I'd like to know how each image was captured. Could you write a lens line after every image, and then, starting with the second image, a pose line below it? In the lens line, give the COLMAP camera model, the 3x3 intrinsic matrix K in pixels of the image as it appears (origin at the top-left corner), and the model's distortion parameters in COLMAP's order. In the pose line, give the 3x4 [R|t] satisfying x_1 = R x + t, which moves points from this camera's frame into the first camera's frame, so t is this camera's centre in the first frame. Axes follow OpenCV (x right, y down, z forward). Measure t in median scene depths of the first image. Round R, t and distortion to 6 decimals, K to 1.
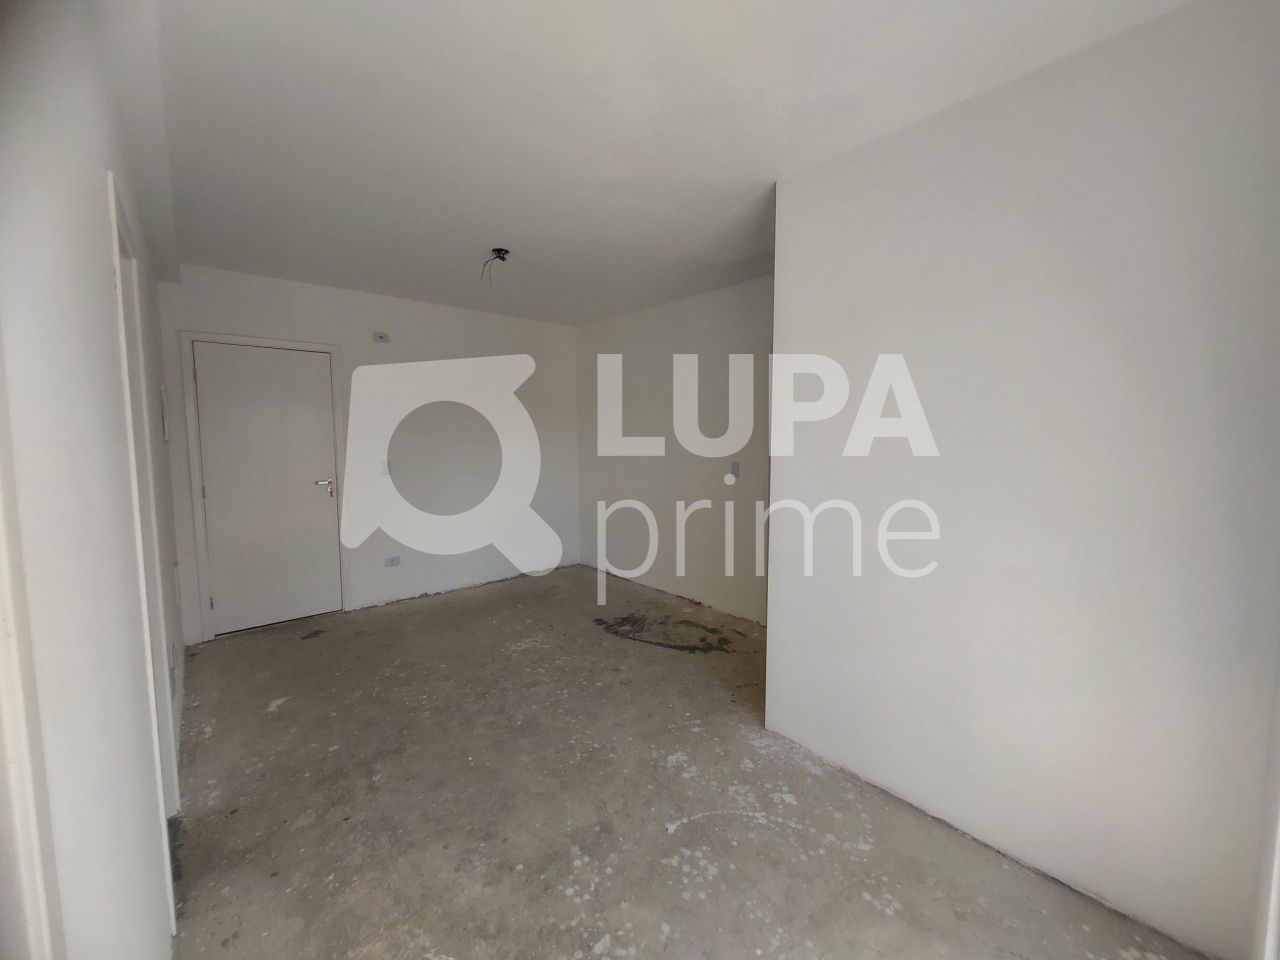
lens RADIAL K [[494.5, 0, 643.0], [0, 494.5, 474.4], [0, 0, 1]] dist [0.002868, -0.000022]
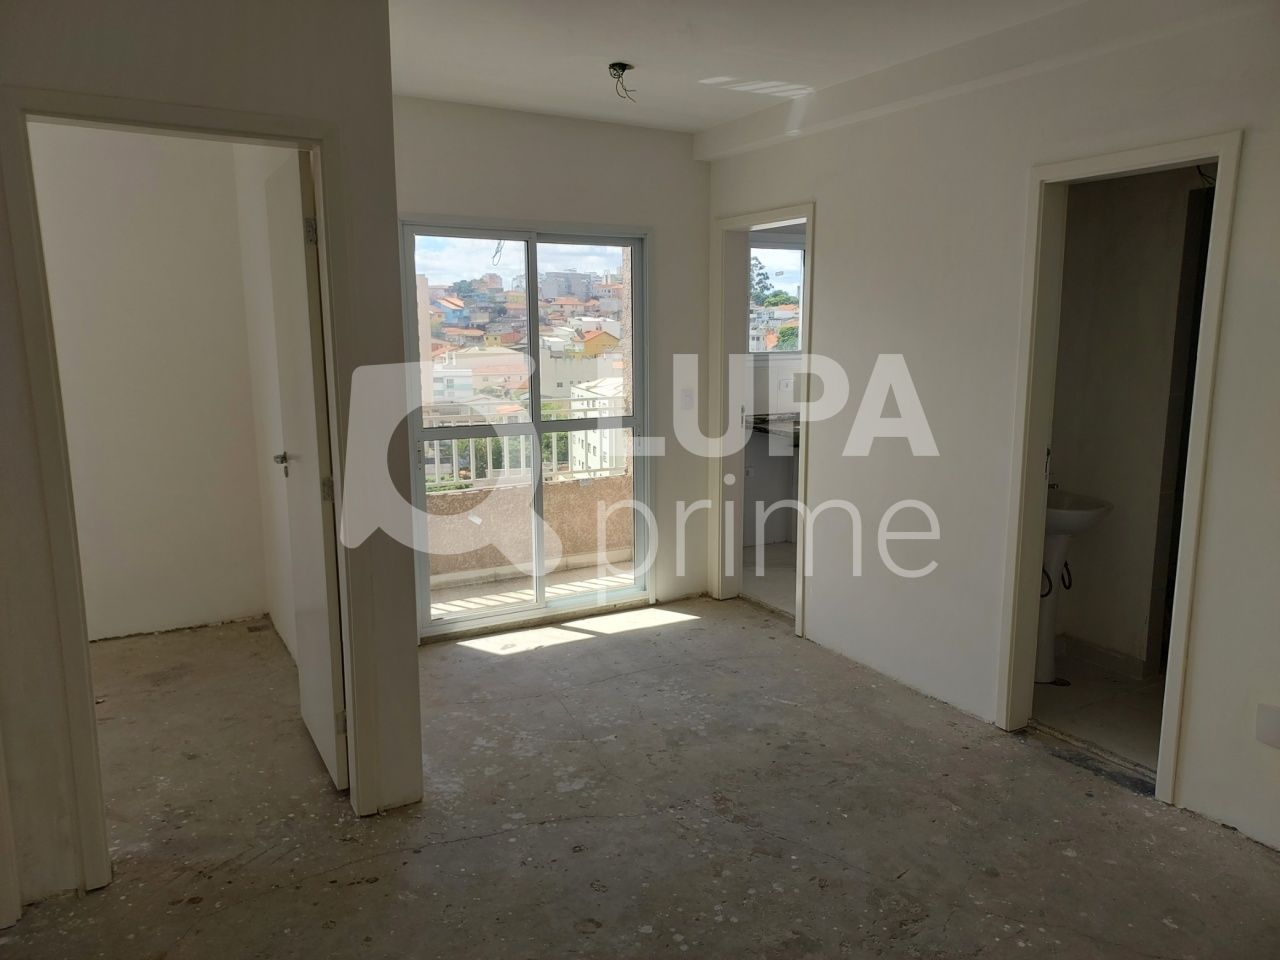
lens RADIAL K [[929.6, 0, 649.4], [0, 929.6, 486.6], [0, 0, 1]] dist [0.028332, 0.001093]
pose [[-0.979571, -0.034225, 0.198163, -0.321246], [0.017039, 0.967742, 0.251366, -0.236418], [-0.200373, 0.249608, -0.947389, 2.222392]]
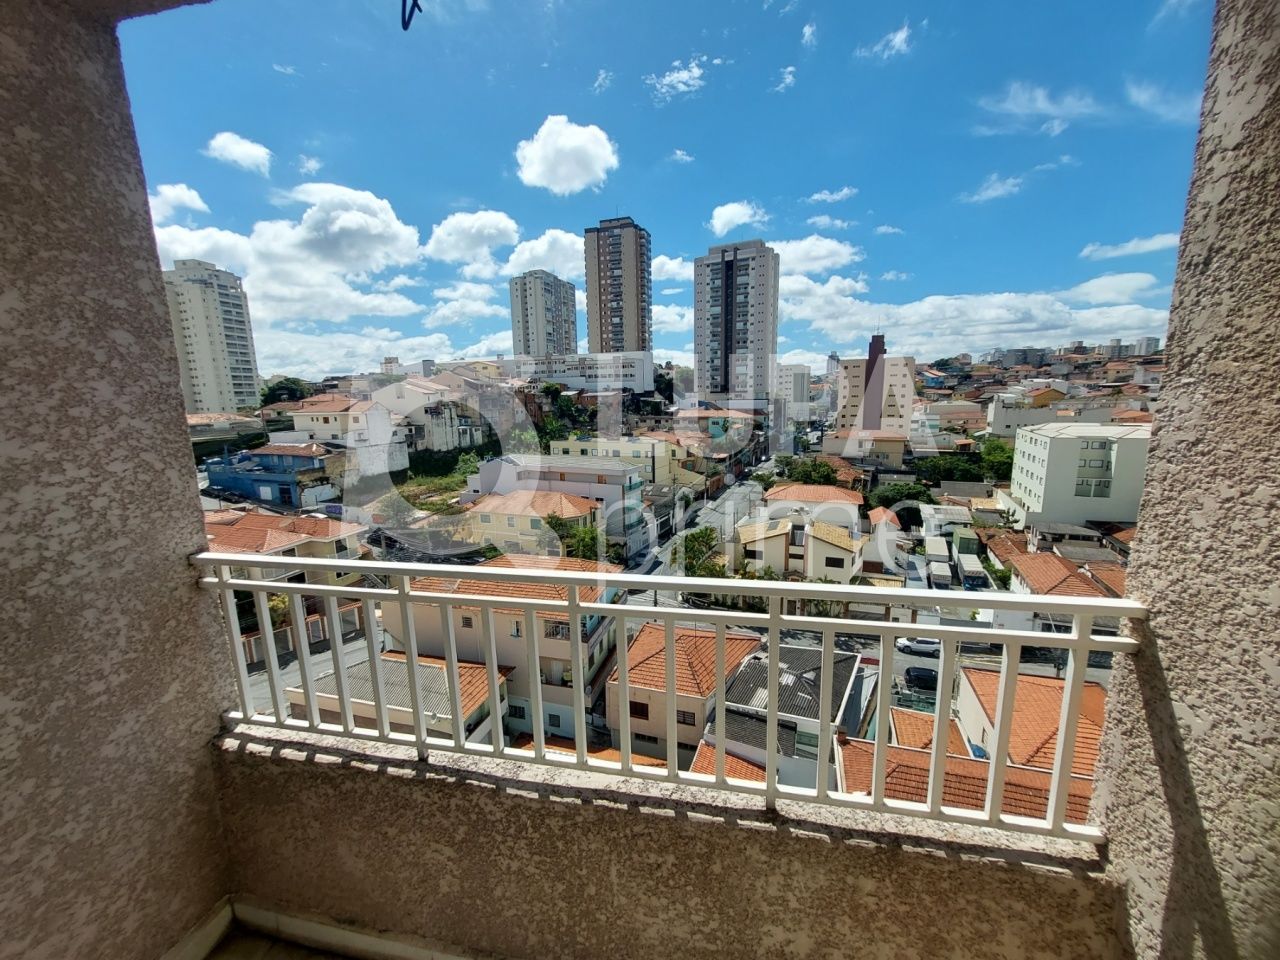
lens RADIAL K [[494.5, 0, 640.2], [0, 494.5, 484.6], [0, 0, 1]] dist [0.002868, -0.000022]
pose [[-0.593331, -0.133198, 0.793862, 0.226560], [0.088553, 0.969428, 0.228839, -0.028963], [-0.800073, 0.206076, -0.563397, 0.126838]]
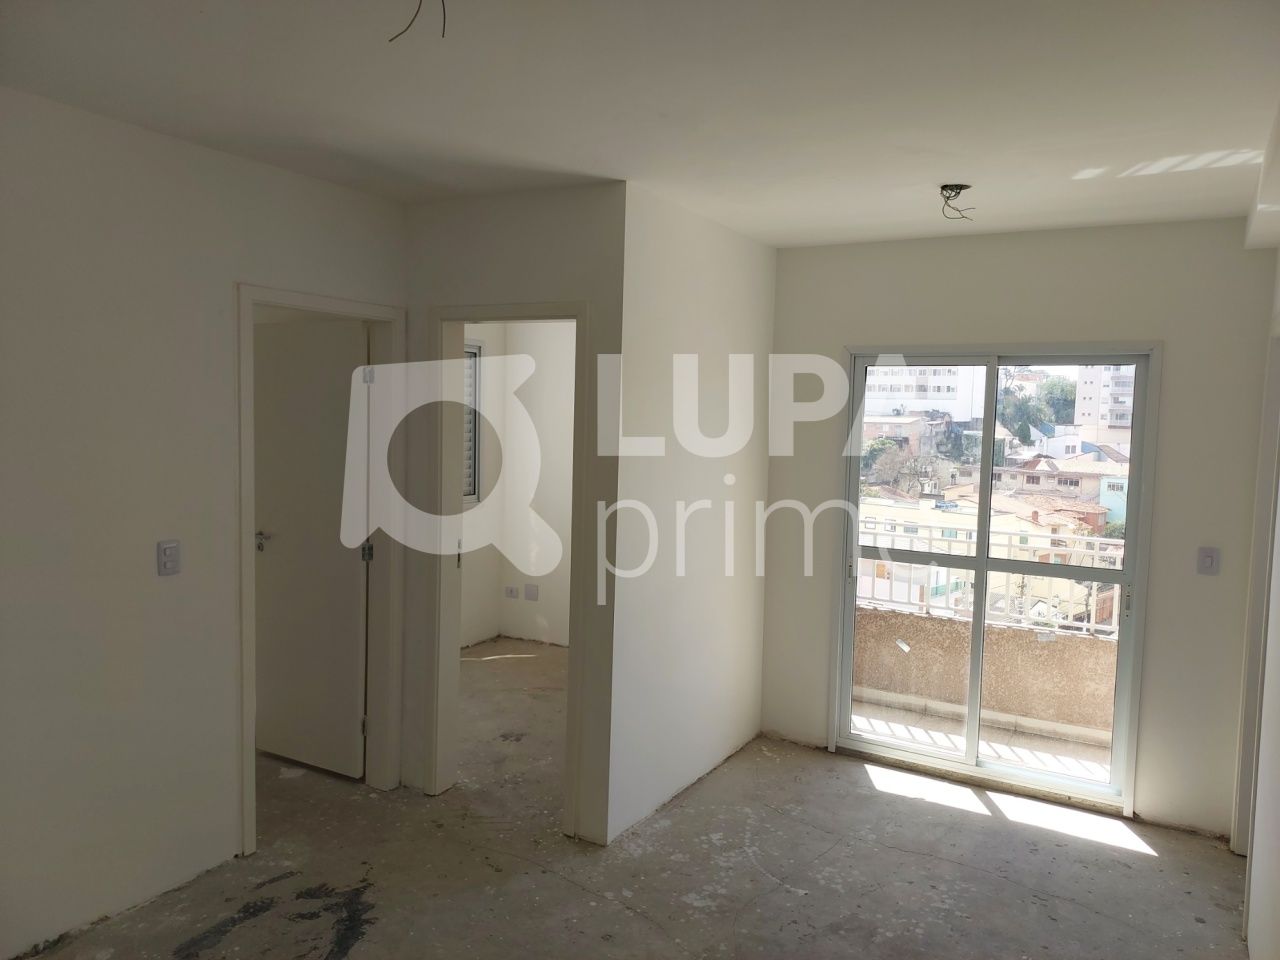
lens RADIAL K [[929.6, 0, 645.7], [0, 929.6, 486.3], [0, 0, 1]] dist [0.028332, 0.001093]
pose [[-0.308056, -0.084607, 0.947599, -1.254812], [0.052092, 0.993043, 0.105599, -0.239800], [-0.949941, 0.081892, -0.301506, 1.464875]]
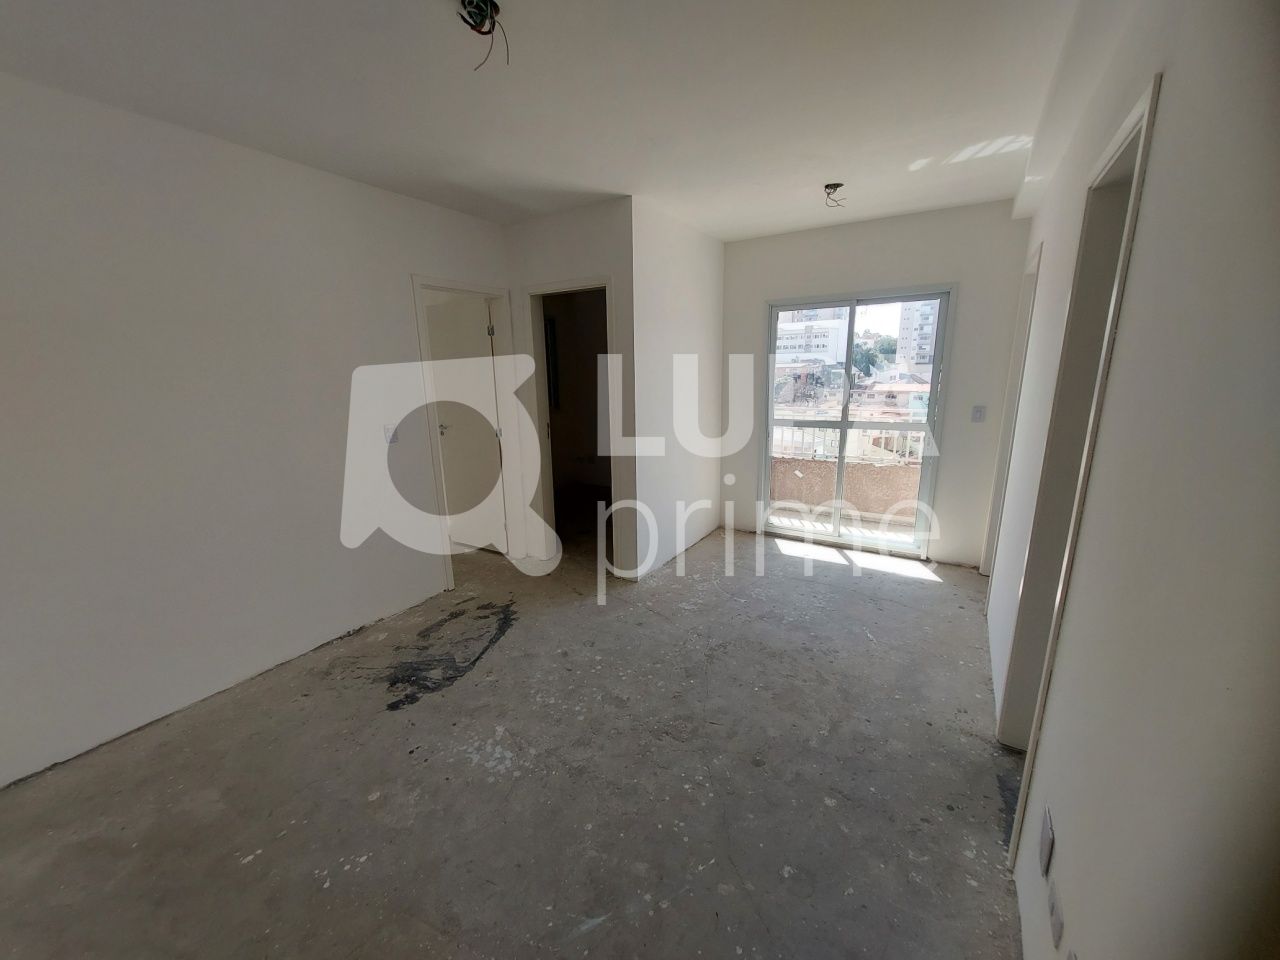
lens RADIAL K [[504.4, 0, 630.1], [0, 504.4, 488.7], [0, 0, 1]] dist [0.005791, -0.000693]
pose [[-0.267521, -0.216001, 0.939029, -1.216571], [0.101279, 0.962848, 0.250333, -0.154371], [-0.958215, 0.162073, -0.235706, 1.451884]]
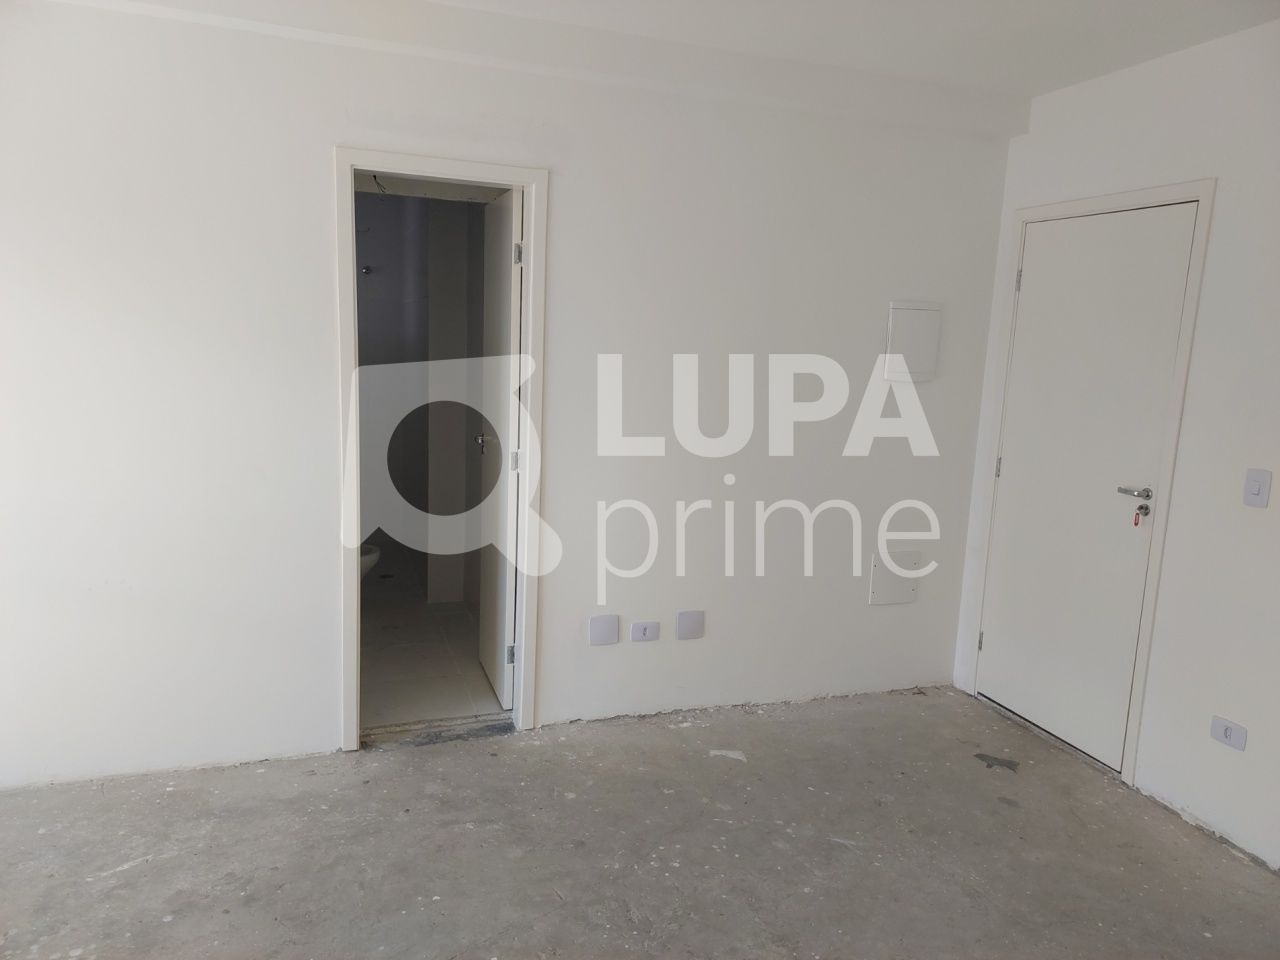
lens RADIAL K [[929.6, 0, 664.1], [0, 929.6, 473.4], [0, 0, 1]] dist [0.028332, 0.001093]
pose [[-0.359555, 0.127519, -0.924370, 0.553668], [-0.122864, 0.975524, 0.182366, -0.184272], [0.925000, 0.179142, -0.335087, 1.551569]]
